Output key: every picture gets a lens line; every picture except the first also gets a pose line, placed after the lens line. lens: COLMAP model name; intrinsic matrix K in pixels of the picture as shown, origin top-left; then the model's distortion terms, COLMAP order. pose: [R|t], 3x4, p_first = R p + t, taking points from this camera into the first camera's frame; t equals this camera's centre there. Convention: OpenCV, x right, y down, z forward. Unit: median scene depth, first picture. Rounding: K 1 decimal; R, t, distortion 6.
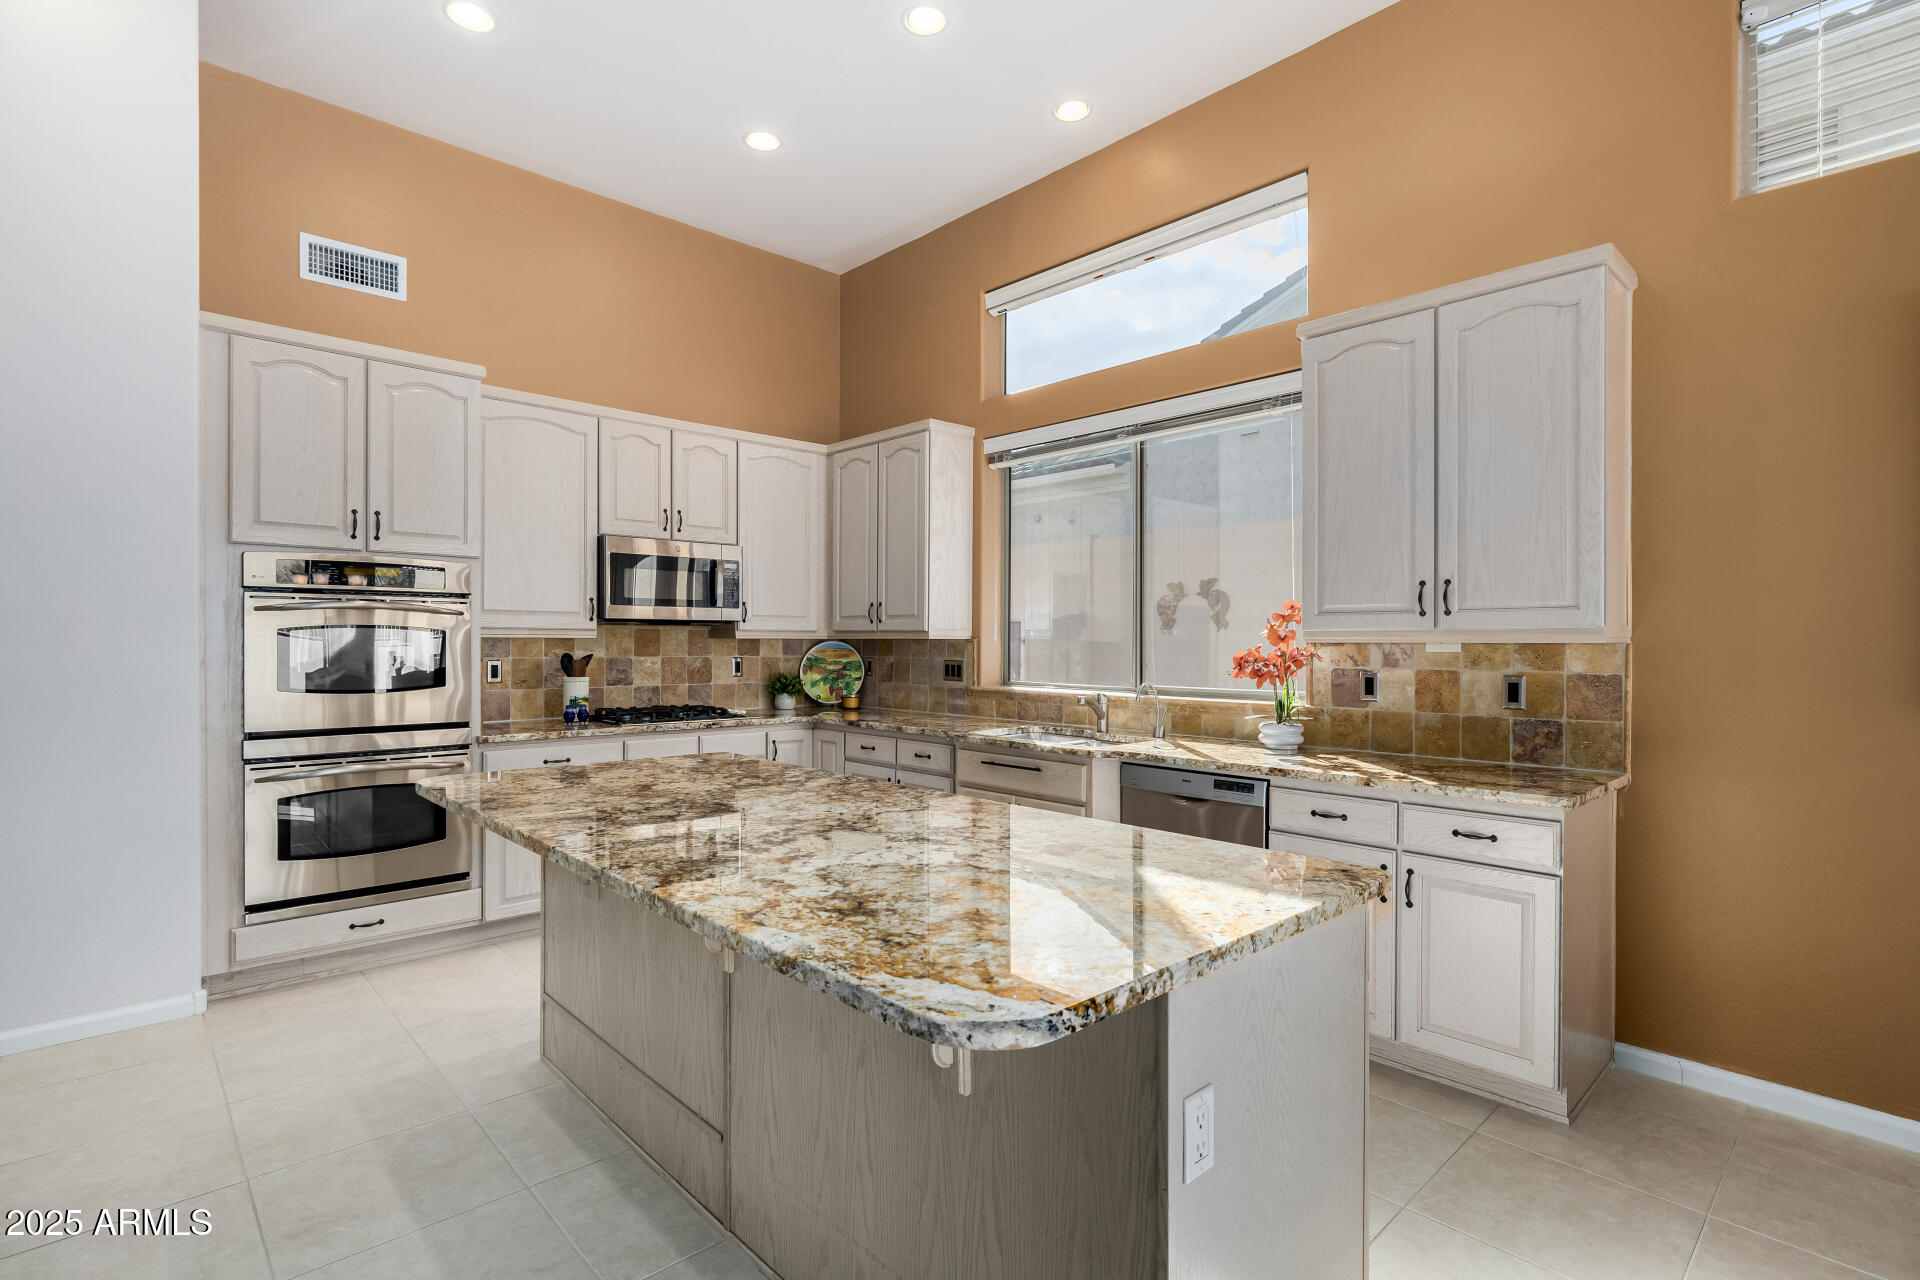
lens RADIAL K [[915.1, 0, 958.8], [0, 915.1, 651.9], [0, 0, 1]] dist [-0.006952, 0.000301]
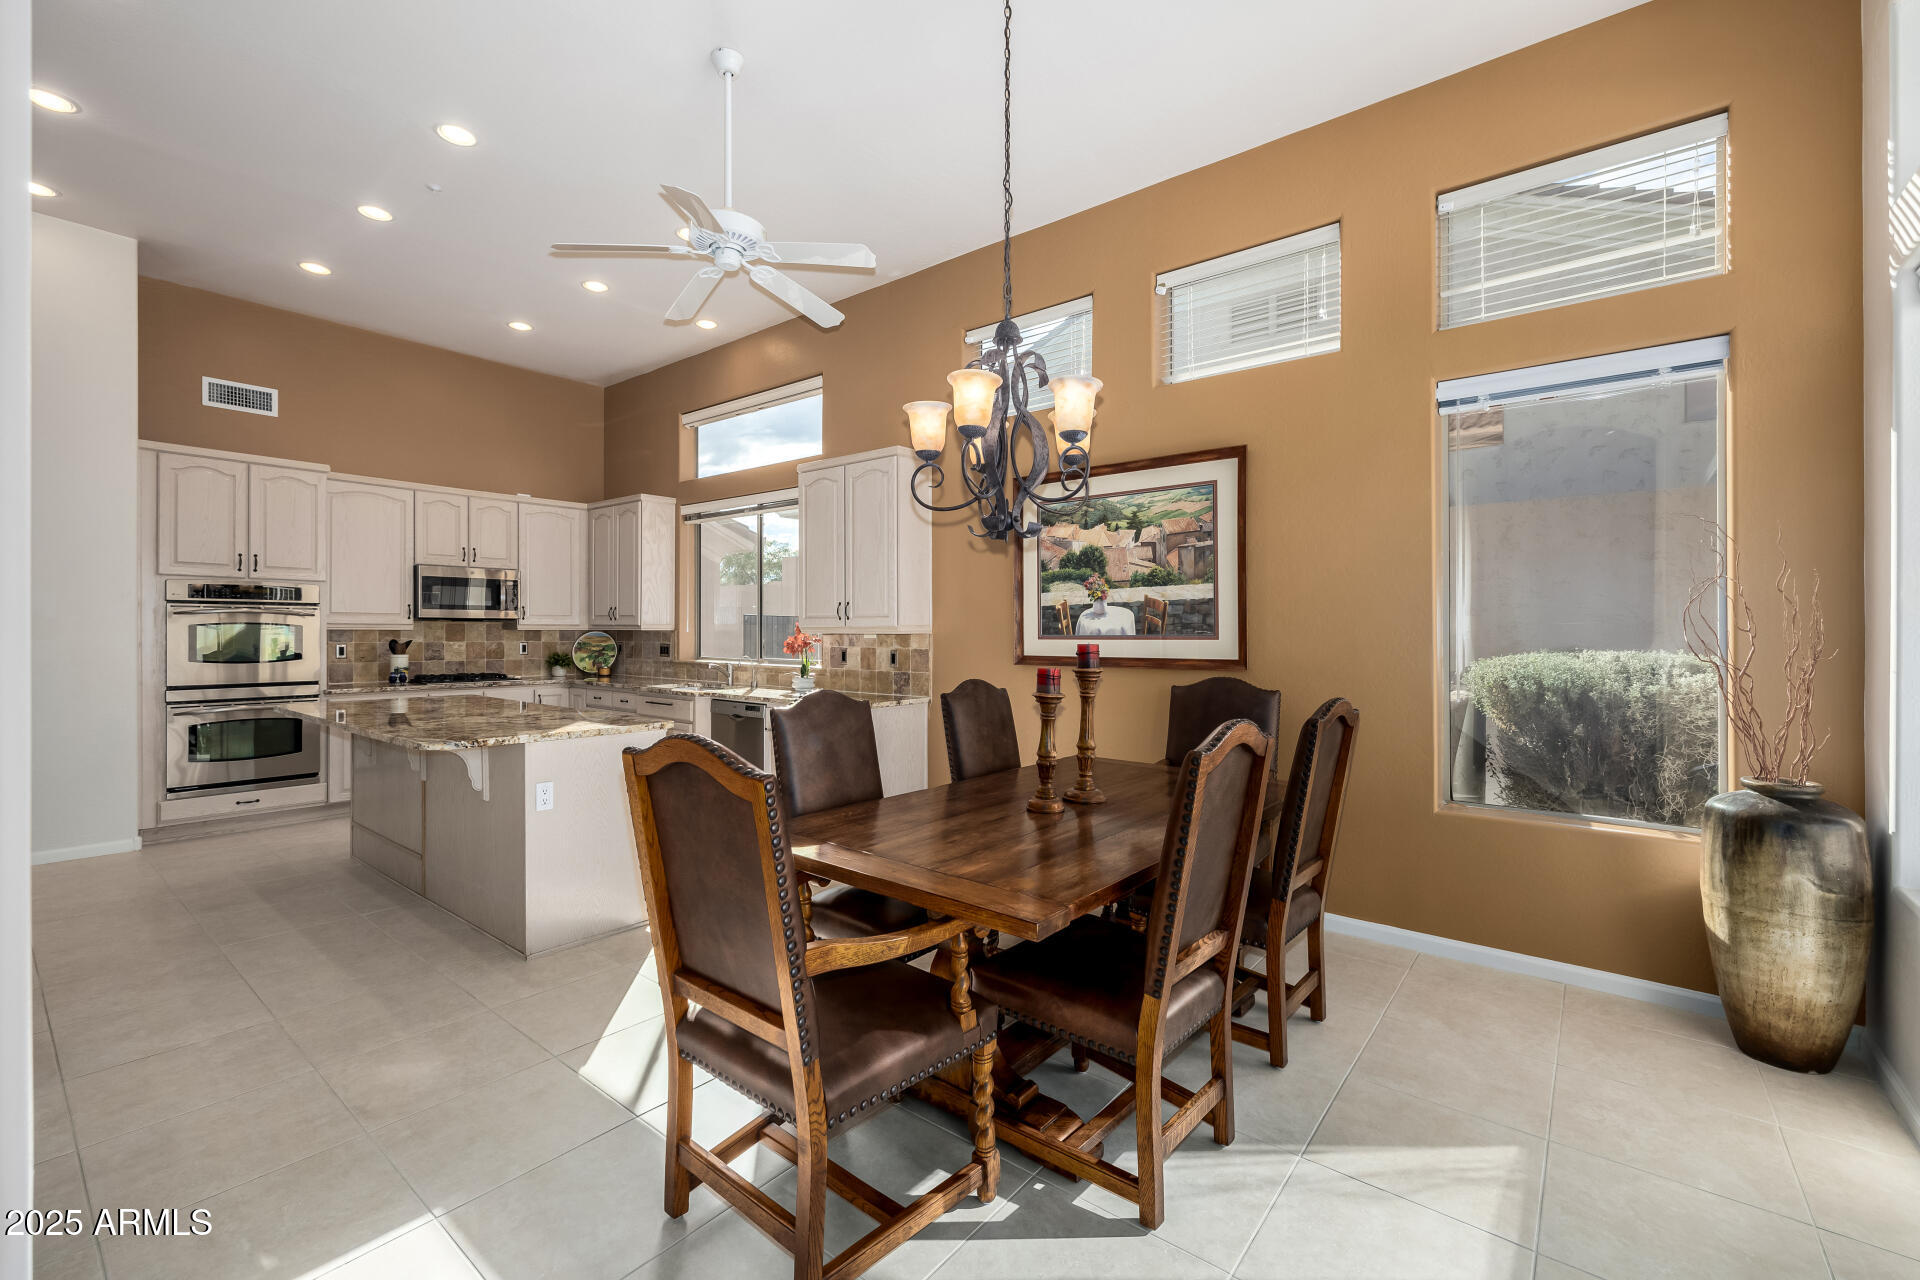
lens RADIAL K [[802.0, 0, 960.4], [0, 802.0, 636.2], [0, 0, 1]] dist [0.000330, -0.000272]
pose [[0.990072, -0.000325, 0.140562, 0.348321], [0.000817, 0.999994, -0.003448, 0.001435], [-0.140560, 0.003528, 0.990066, -0.509885]]
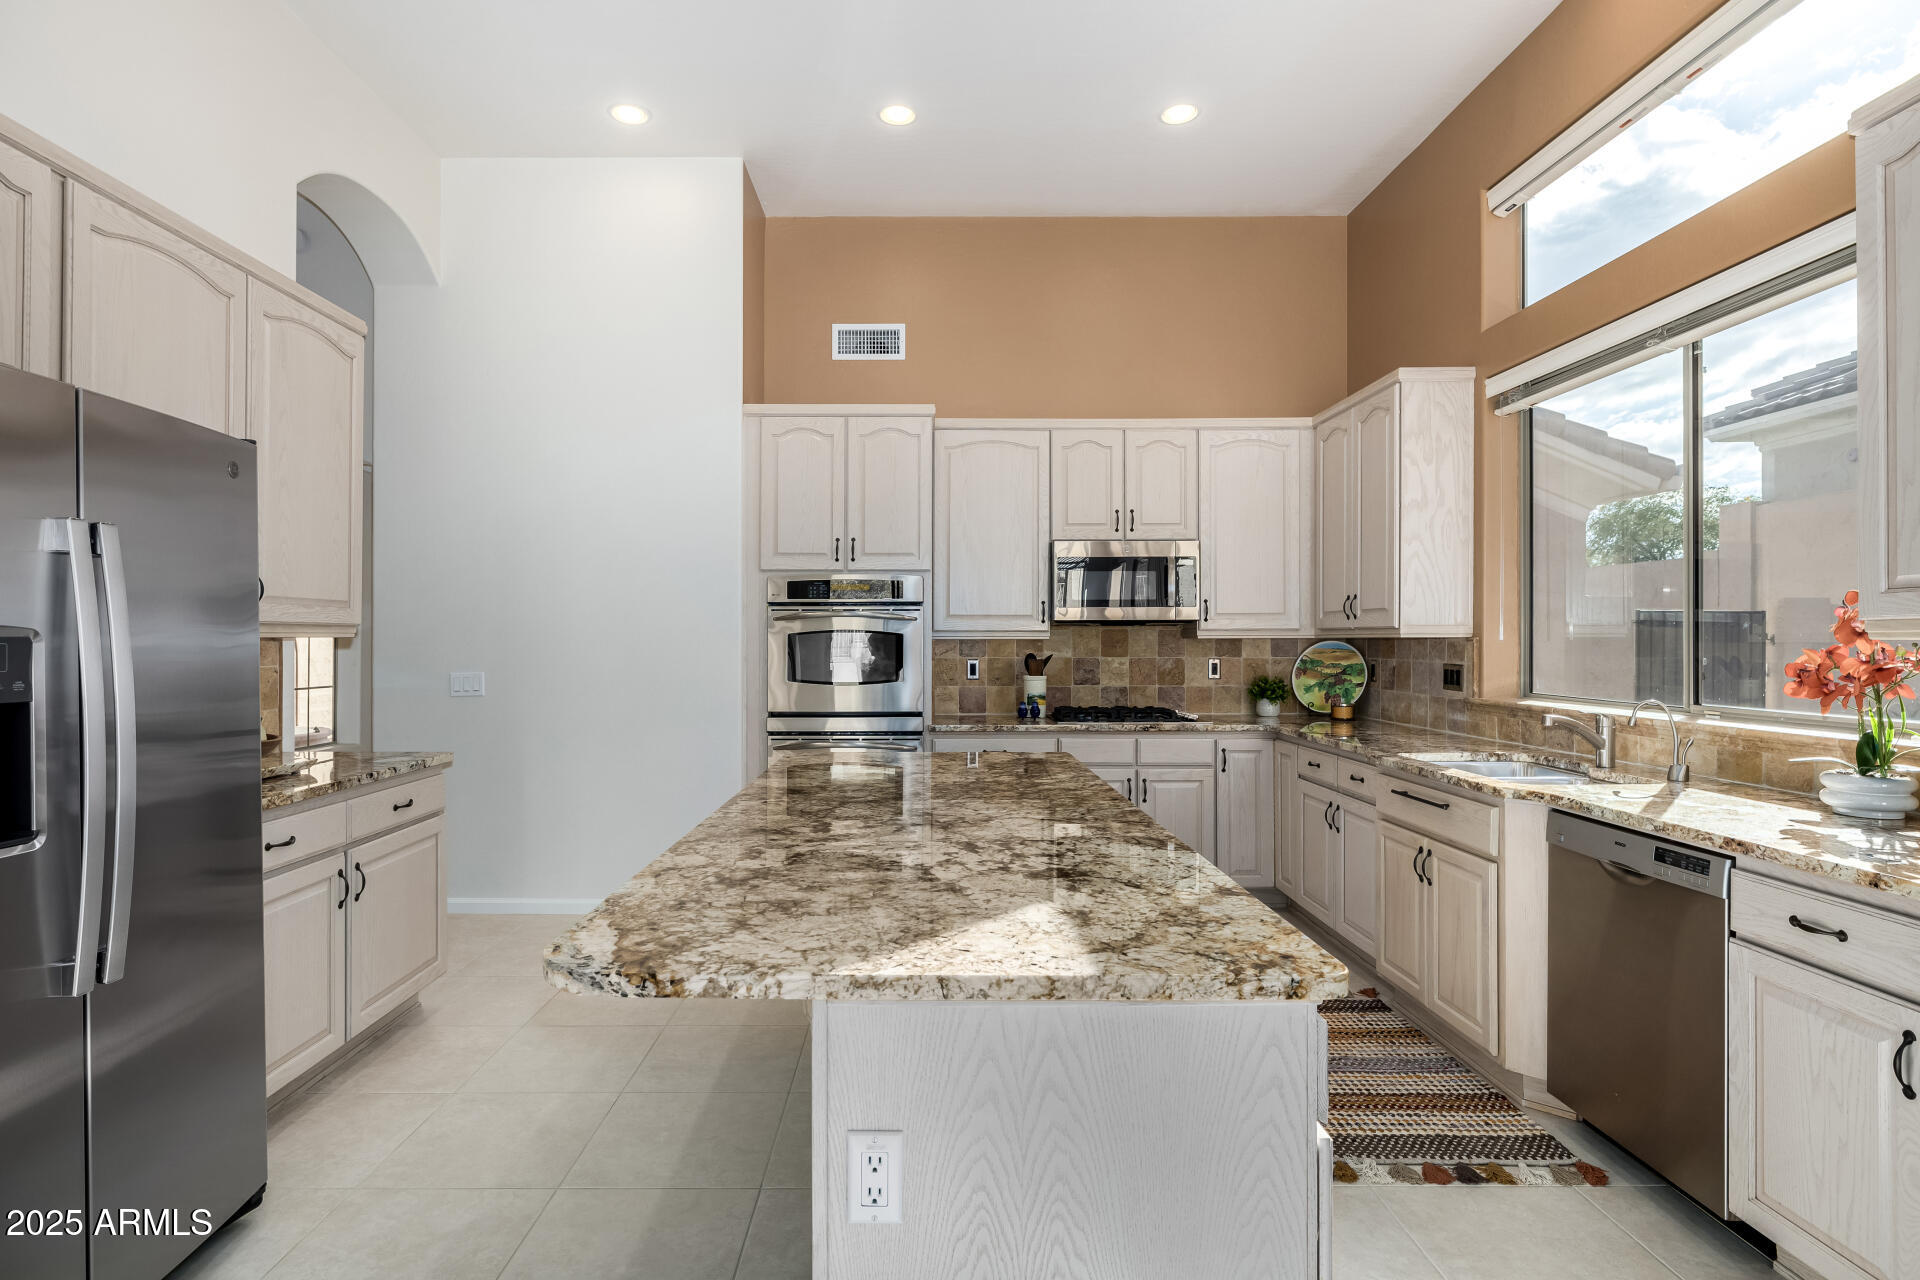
lens RADIAL K [[970.0, 0, 923.8], [0, 970.0, 642.4], [0, 0, 1]] dist [-0.017065, 0.011996]
pose [[0.727190, -0.004385, -0.686422, 0.267523], [-0.003091, 0.999949, -0.009663, -0.000162], [0.686429, 0.009148, 0.727139, 0.089123]]
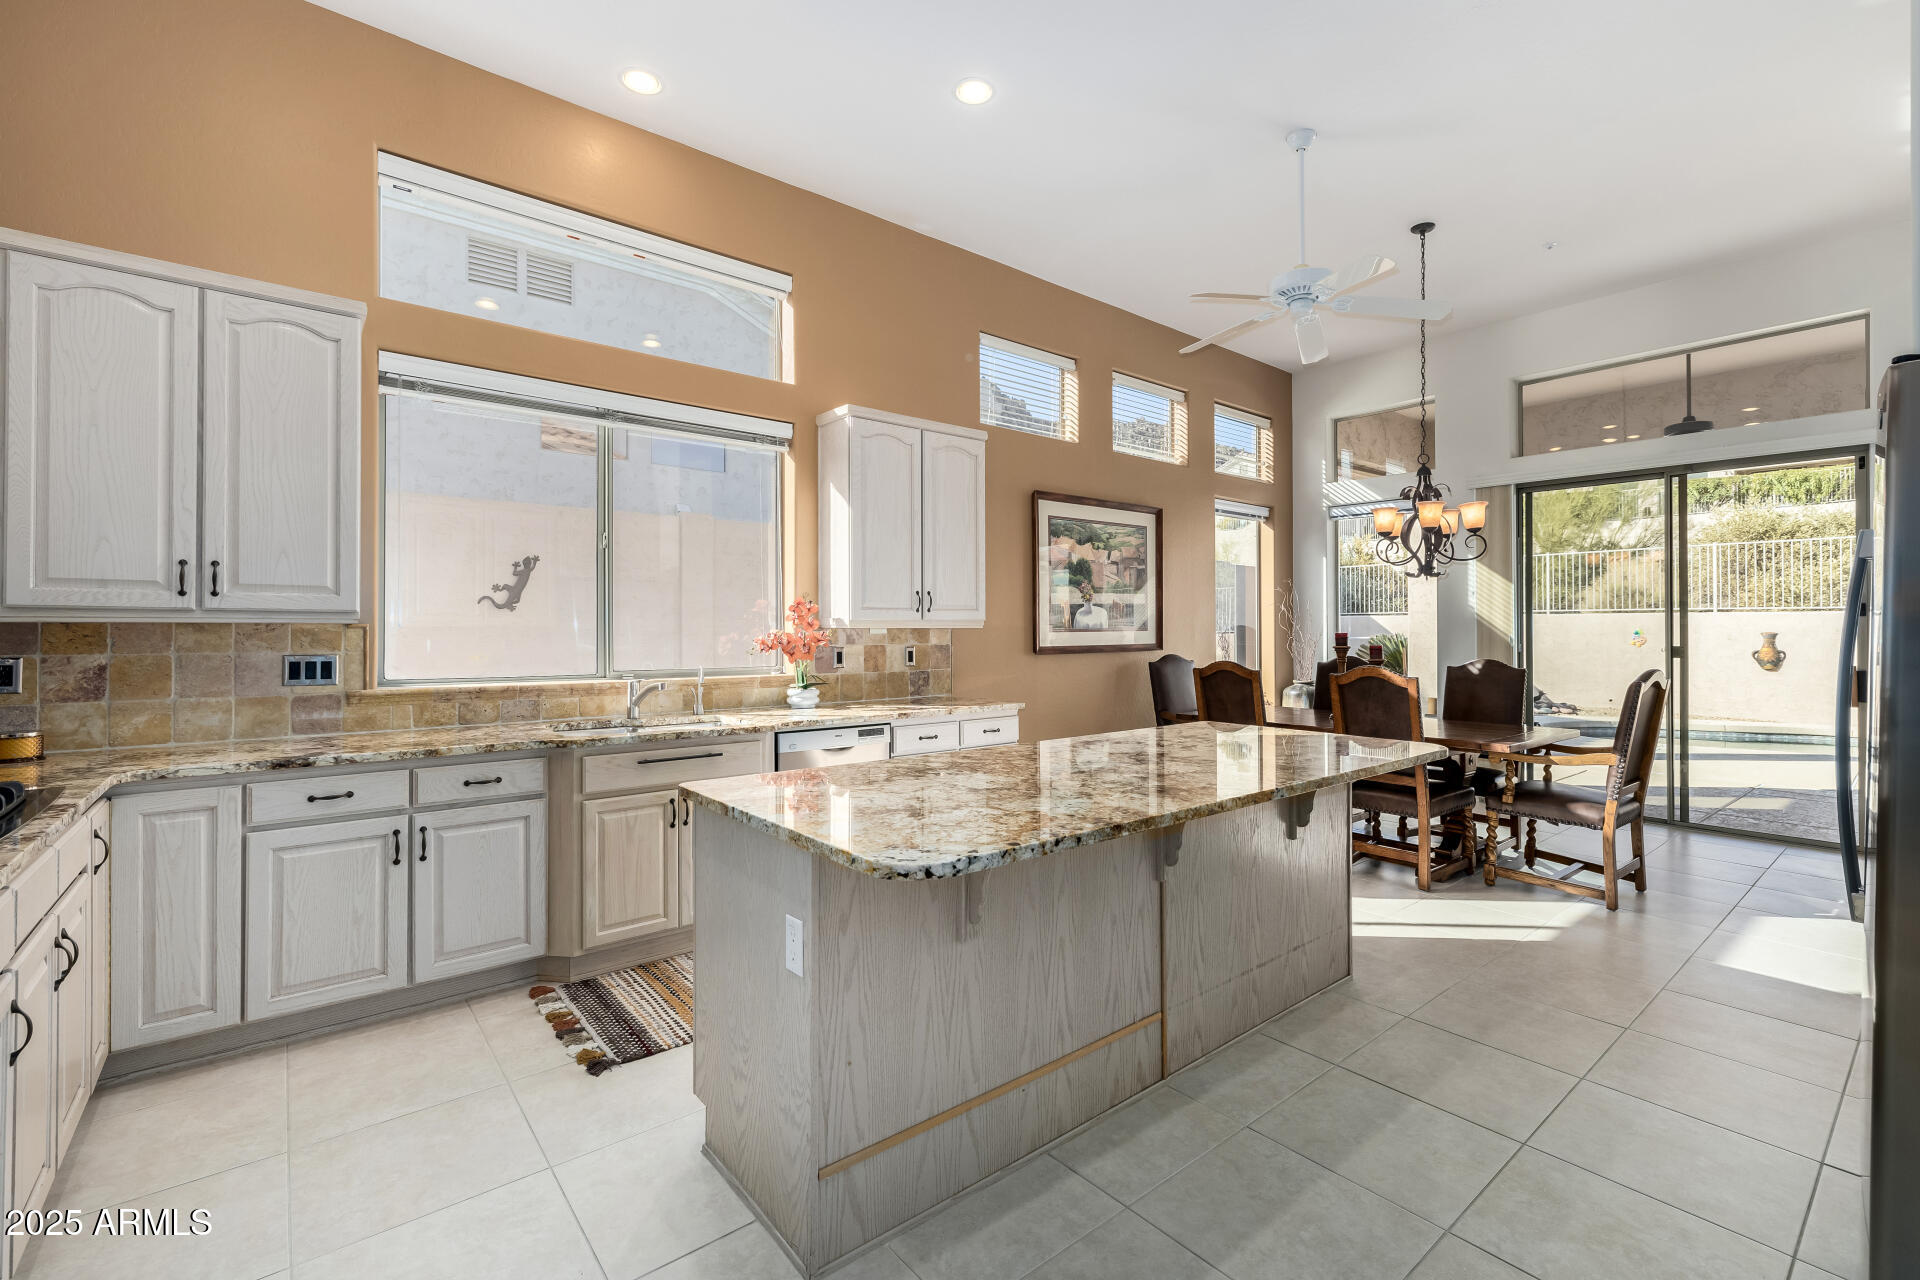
lens RADIAL K [[826.6, 0, 959.8], [0, 826.6, 626.1], [0, 0, 1]] dist [0.001965, 0.000140]
pose [[0.070867, -0.000690, 0.997486, -0.661246], [0.009476, 0.999955, 0.000019, -0.008791], [-0.997441, 0.009451, 0.070870, 0.545318]]
